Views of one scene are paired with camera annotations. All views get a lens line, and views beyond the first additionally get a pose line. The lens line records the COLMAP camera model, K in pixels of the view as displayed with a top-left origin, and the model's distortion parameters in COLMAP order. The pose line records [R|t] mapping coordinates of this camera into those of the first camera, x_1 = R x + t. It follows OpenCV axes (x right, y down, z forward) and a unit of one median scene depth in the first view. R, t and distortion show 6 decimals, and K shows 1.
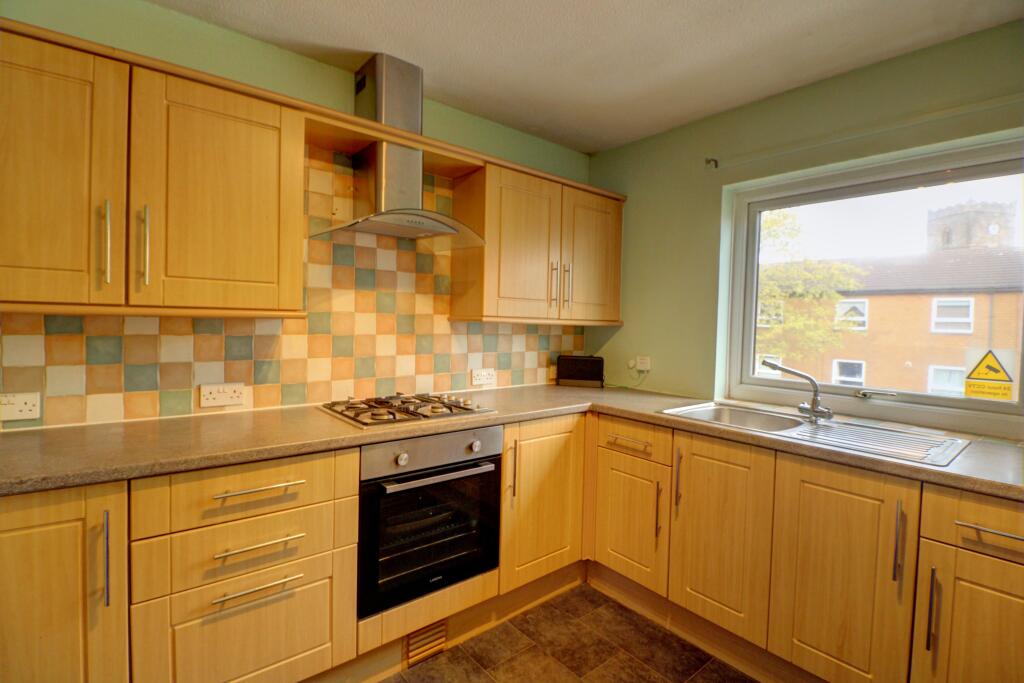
lens RADIAL K [[474.3, 0, 513.1], [0, 474.3, 331.2], [0, 0, 1]] dist [-0.011319, -0.001143]
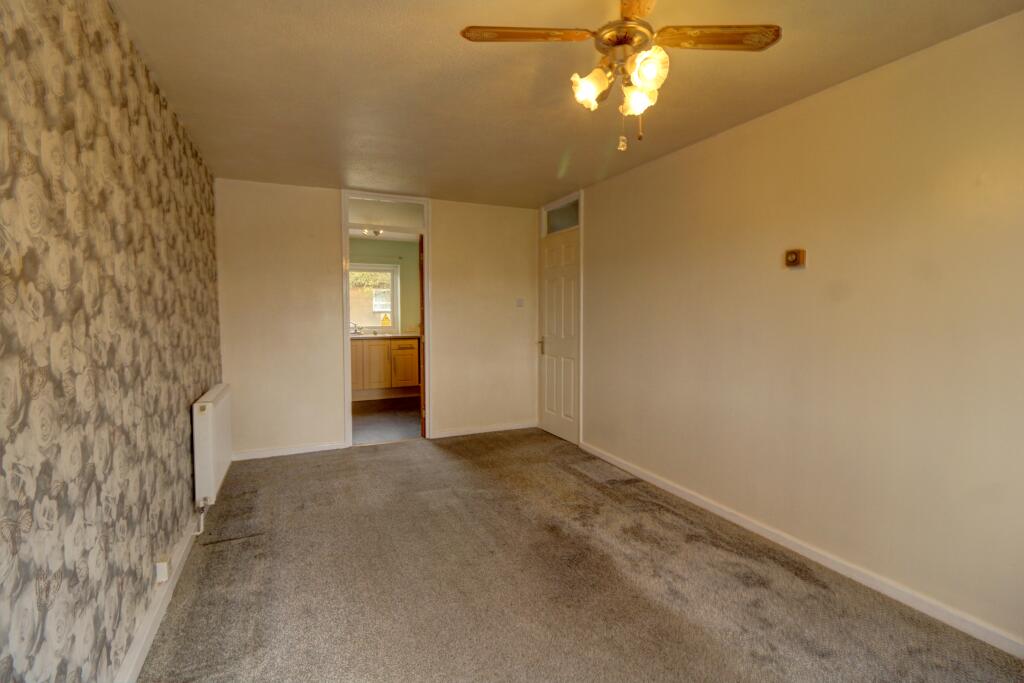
lens RADIAL K [[474.3, 0, 513.1], [0, 474.3, 331.2], [0, 0, 1]] dist [-0.011319, -0.001143]
pose [[0.256402, -0.066856, 0.964255, -2.271729], [0.029536, 0.997681, 0.061320, -0.027678], [-0.966119, 0.012758, 0.257782, -0.981290]]
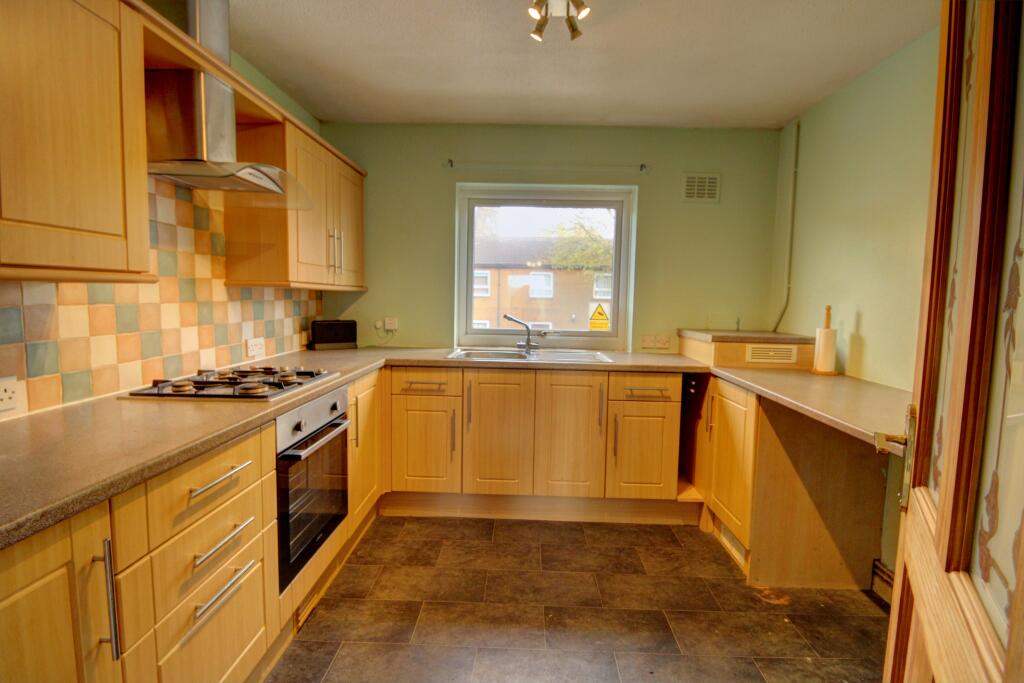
lens RADIAL K [[474.3, 0, 513.1], [0, 474.3, 331.2], [0, 0, 1]] dist [-0.011319, -0.001143]
pose [[0.658410, -0.065677, 0.749788, -0.496442], [0.011700, 0.996958, 0.077054, 0.000273], [-0.752568, -0.041961, 0.657176, 0.015784]]
